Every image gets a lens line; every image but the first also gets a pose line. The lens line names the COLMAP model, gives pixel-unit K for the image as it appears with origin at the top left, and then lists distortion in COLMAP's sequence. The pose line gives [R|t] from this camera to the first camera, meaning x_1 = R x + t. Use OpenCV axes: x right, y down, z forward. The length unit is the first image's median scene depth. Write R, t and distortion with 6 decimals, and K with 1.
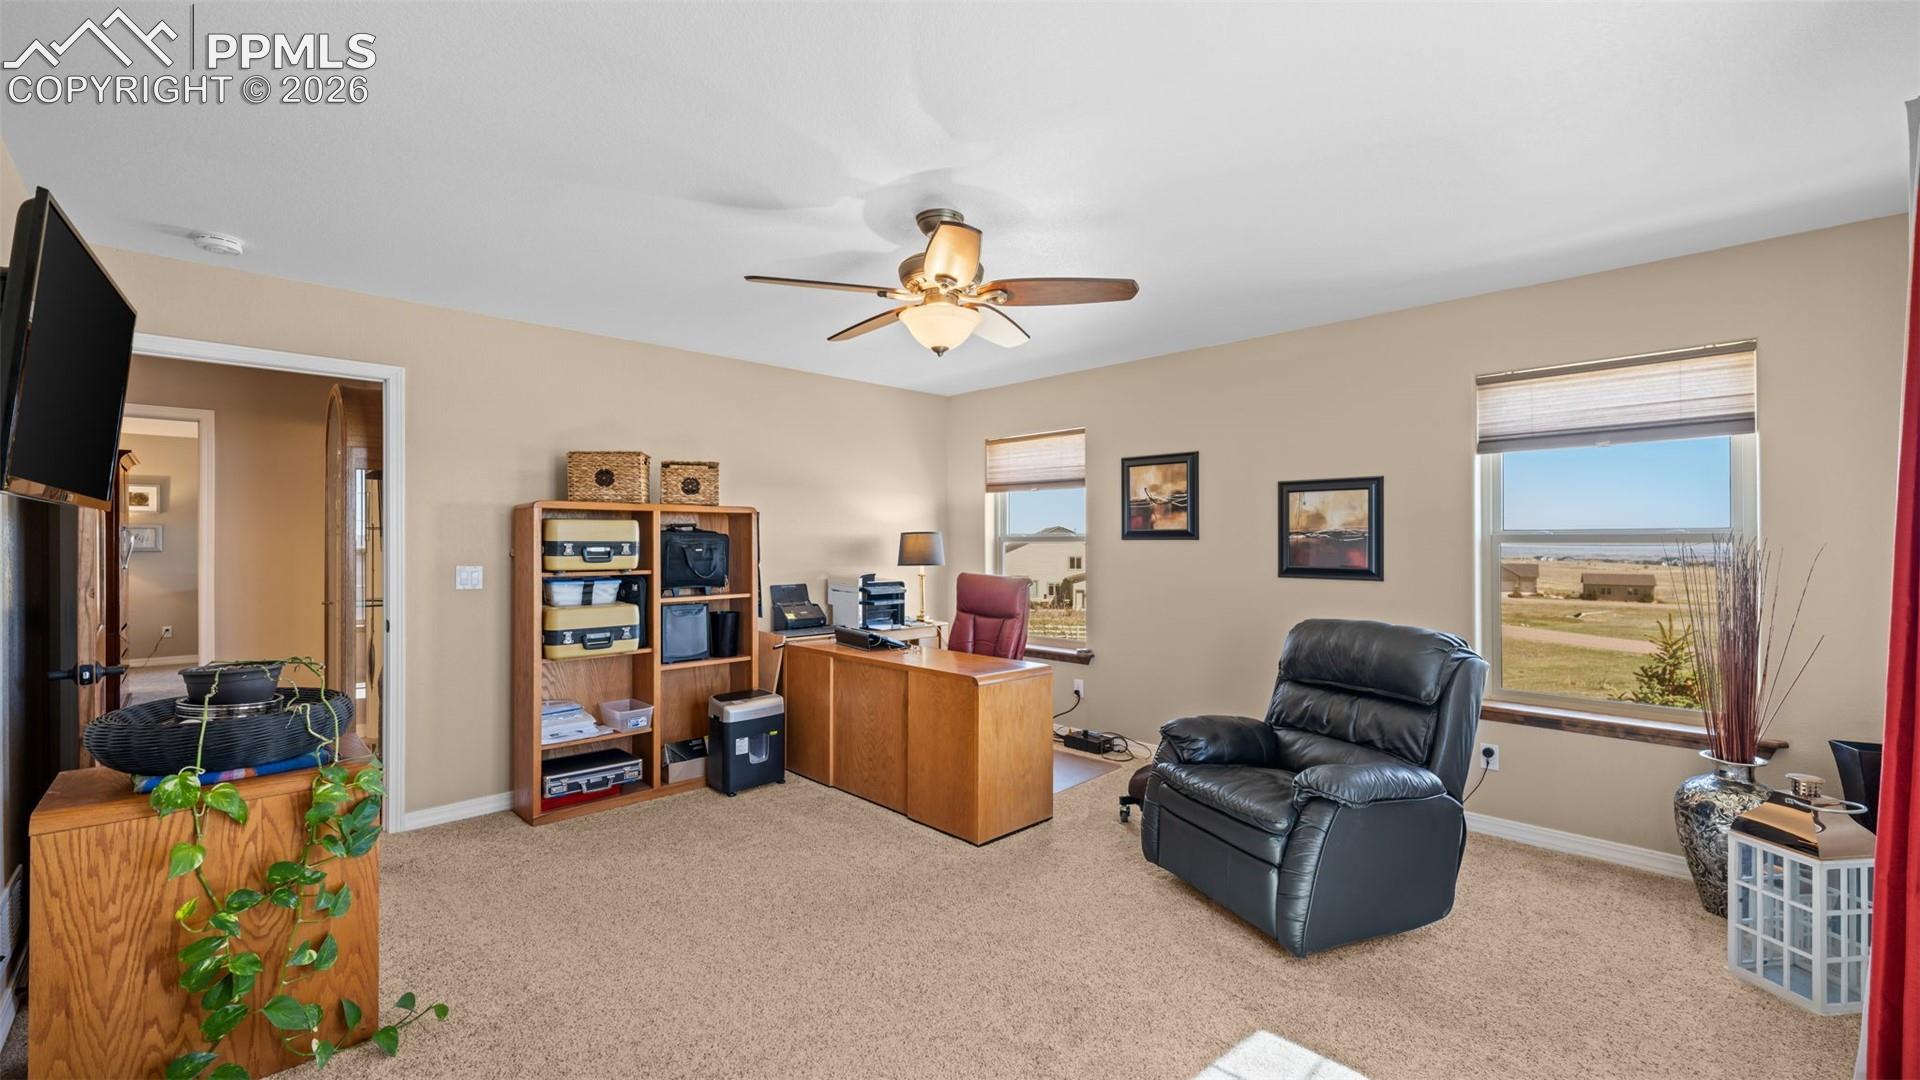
lens RADIAL K [[774.2, 0, 947.2], [0, 774.2, 545.6], [0, 0, 1]] dist [-0.000783, -0.001195]
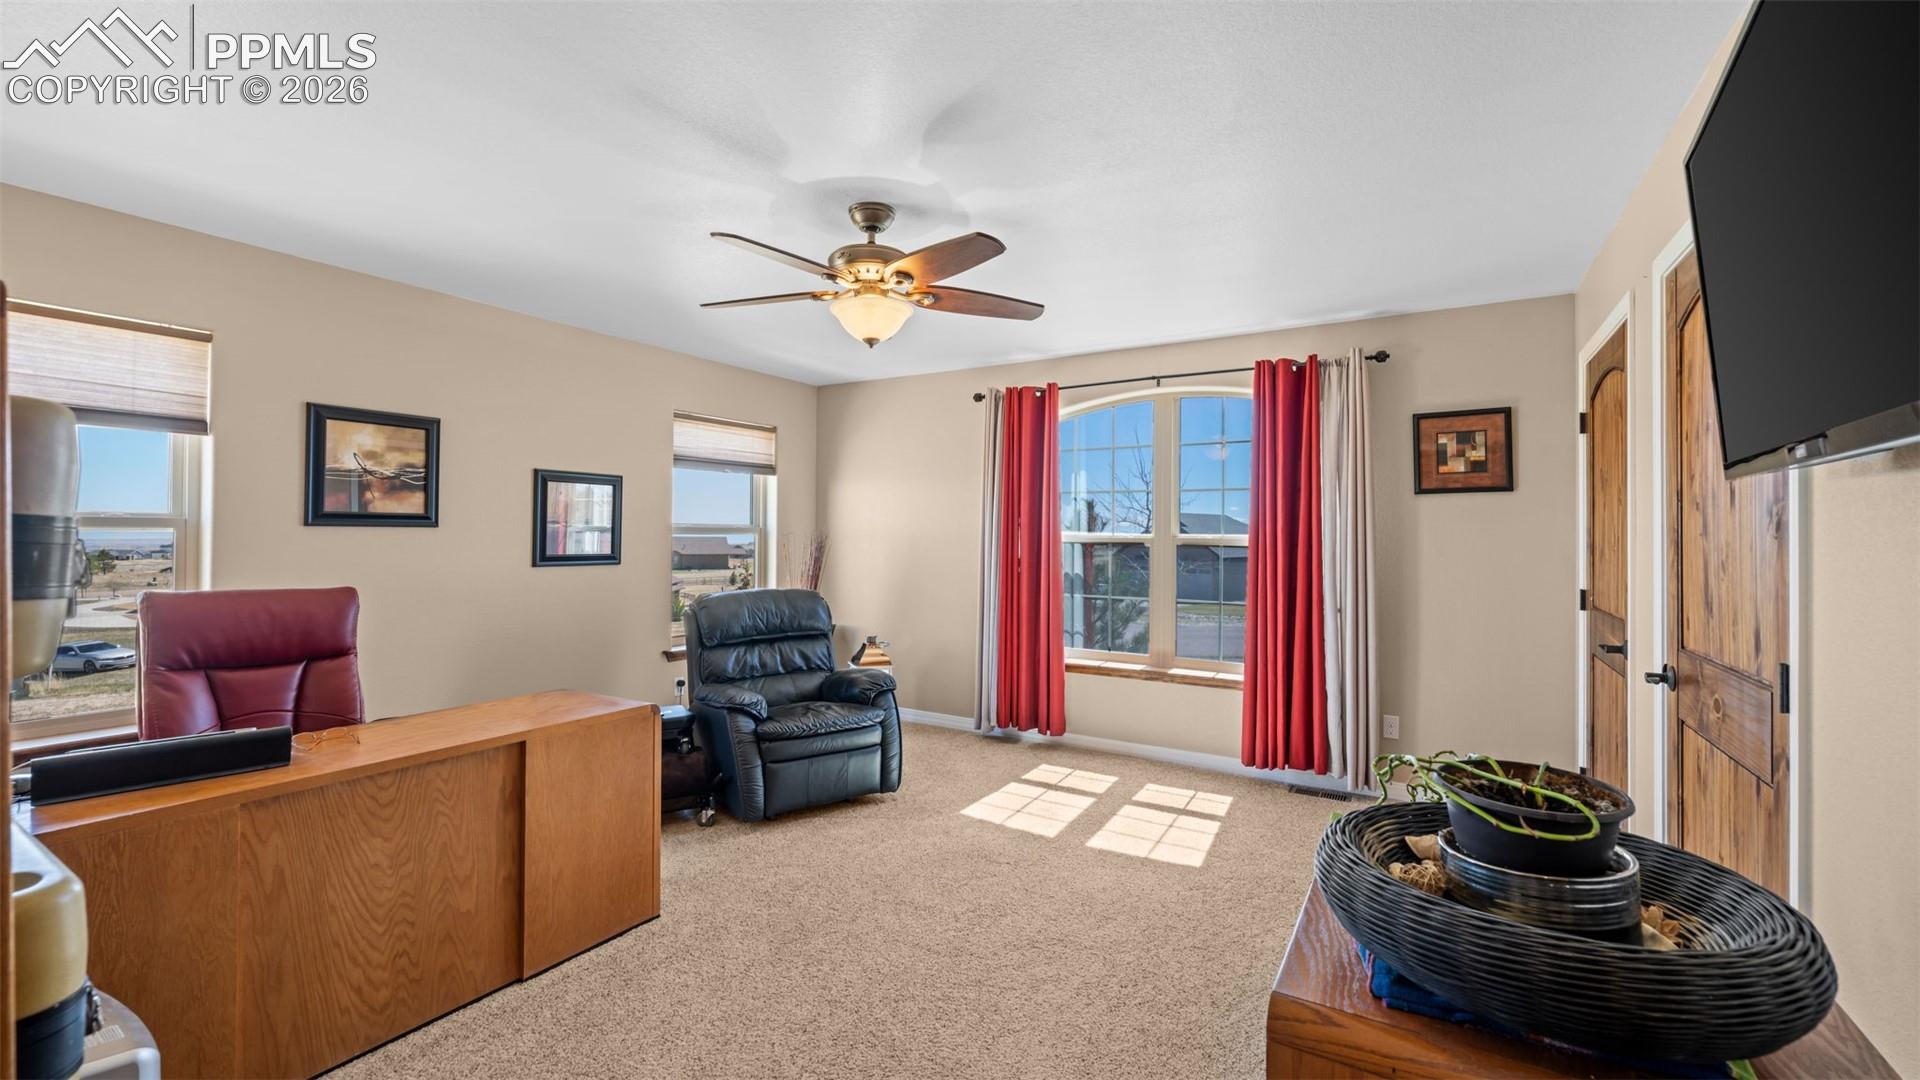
lens RADIAL K [[774.2, 0, 950.9], [0, 774.2, 528.2], [0, 0, 1]] dist [-0.000783, -0.001195]
pose [[-0.245406, 0.007404, 0.969392, -0.588887], [0.001158, 0.999972, -0.007344, 0.000240], [-0.969420, -0.000680, -0.245408, 0.668002]]
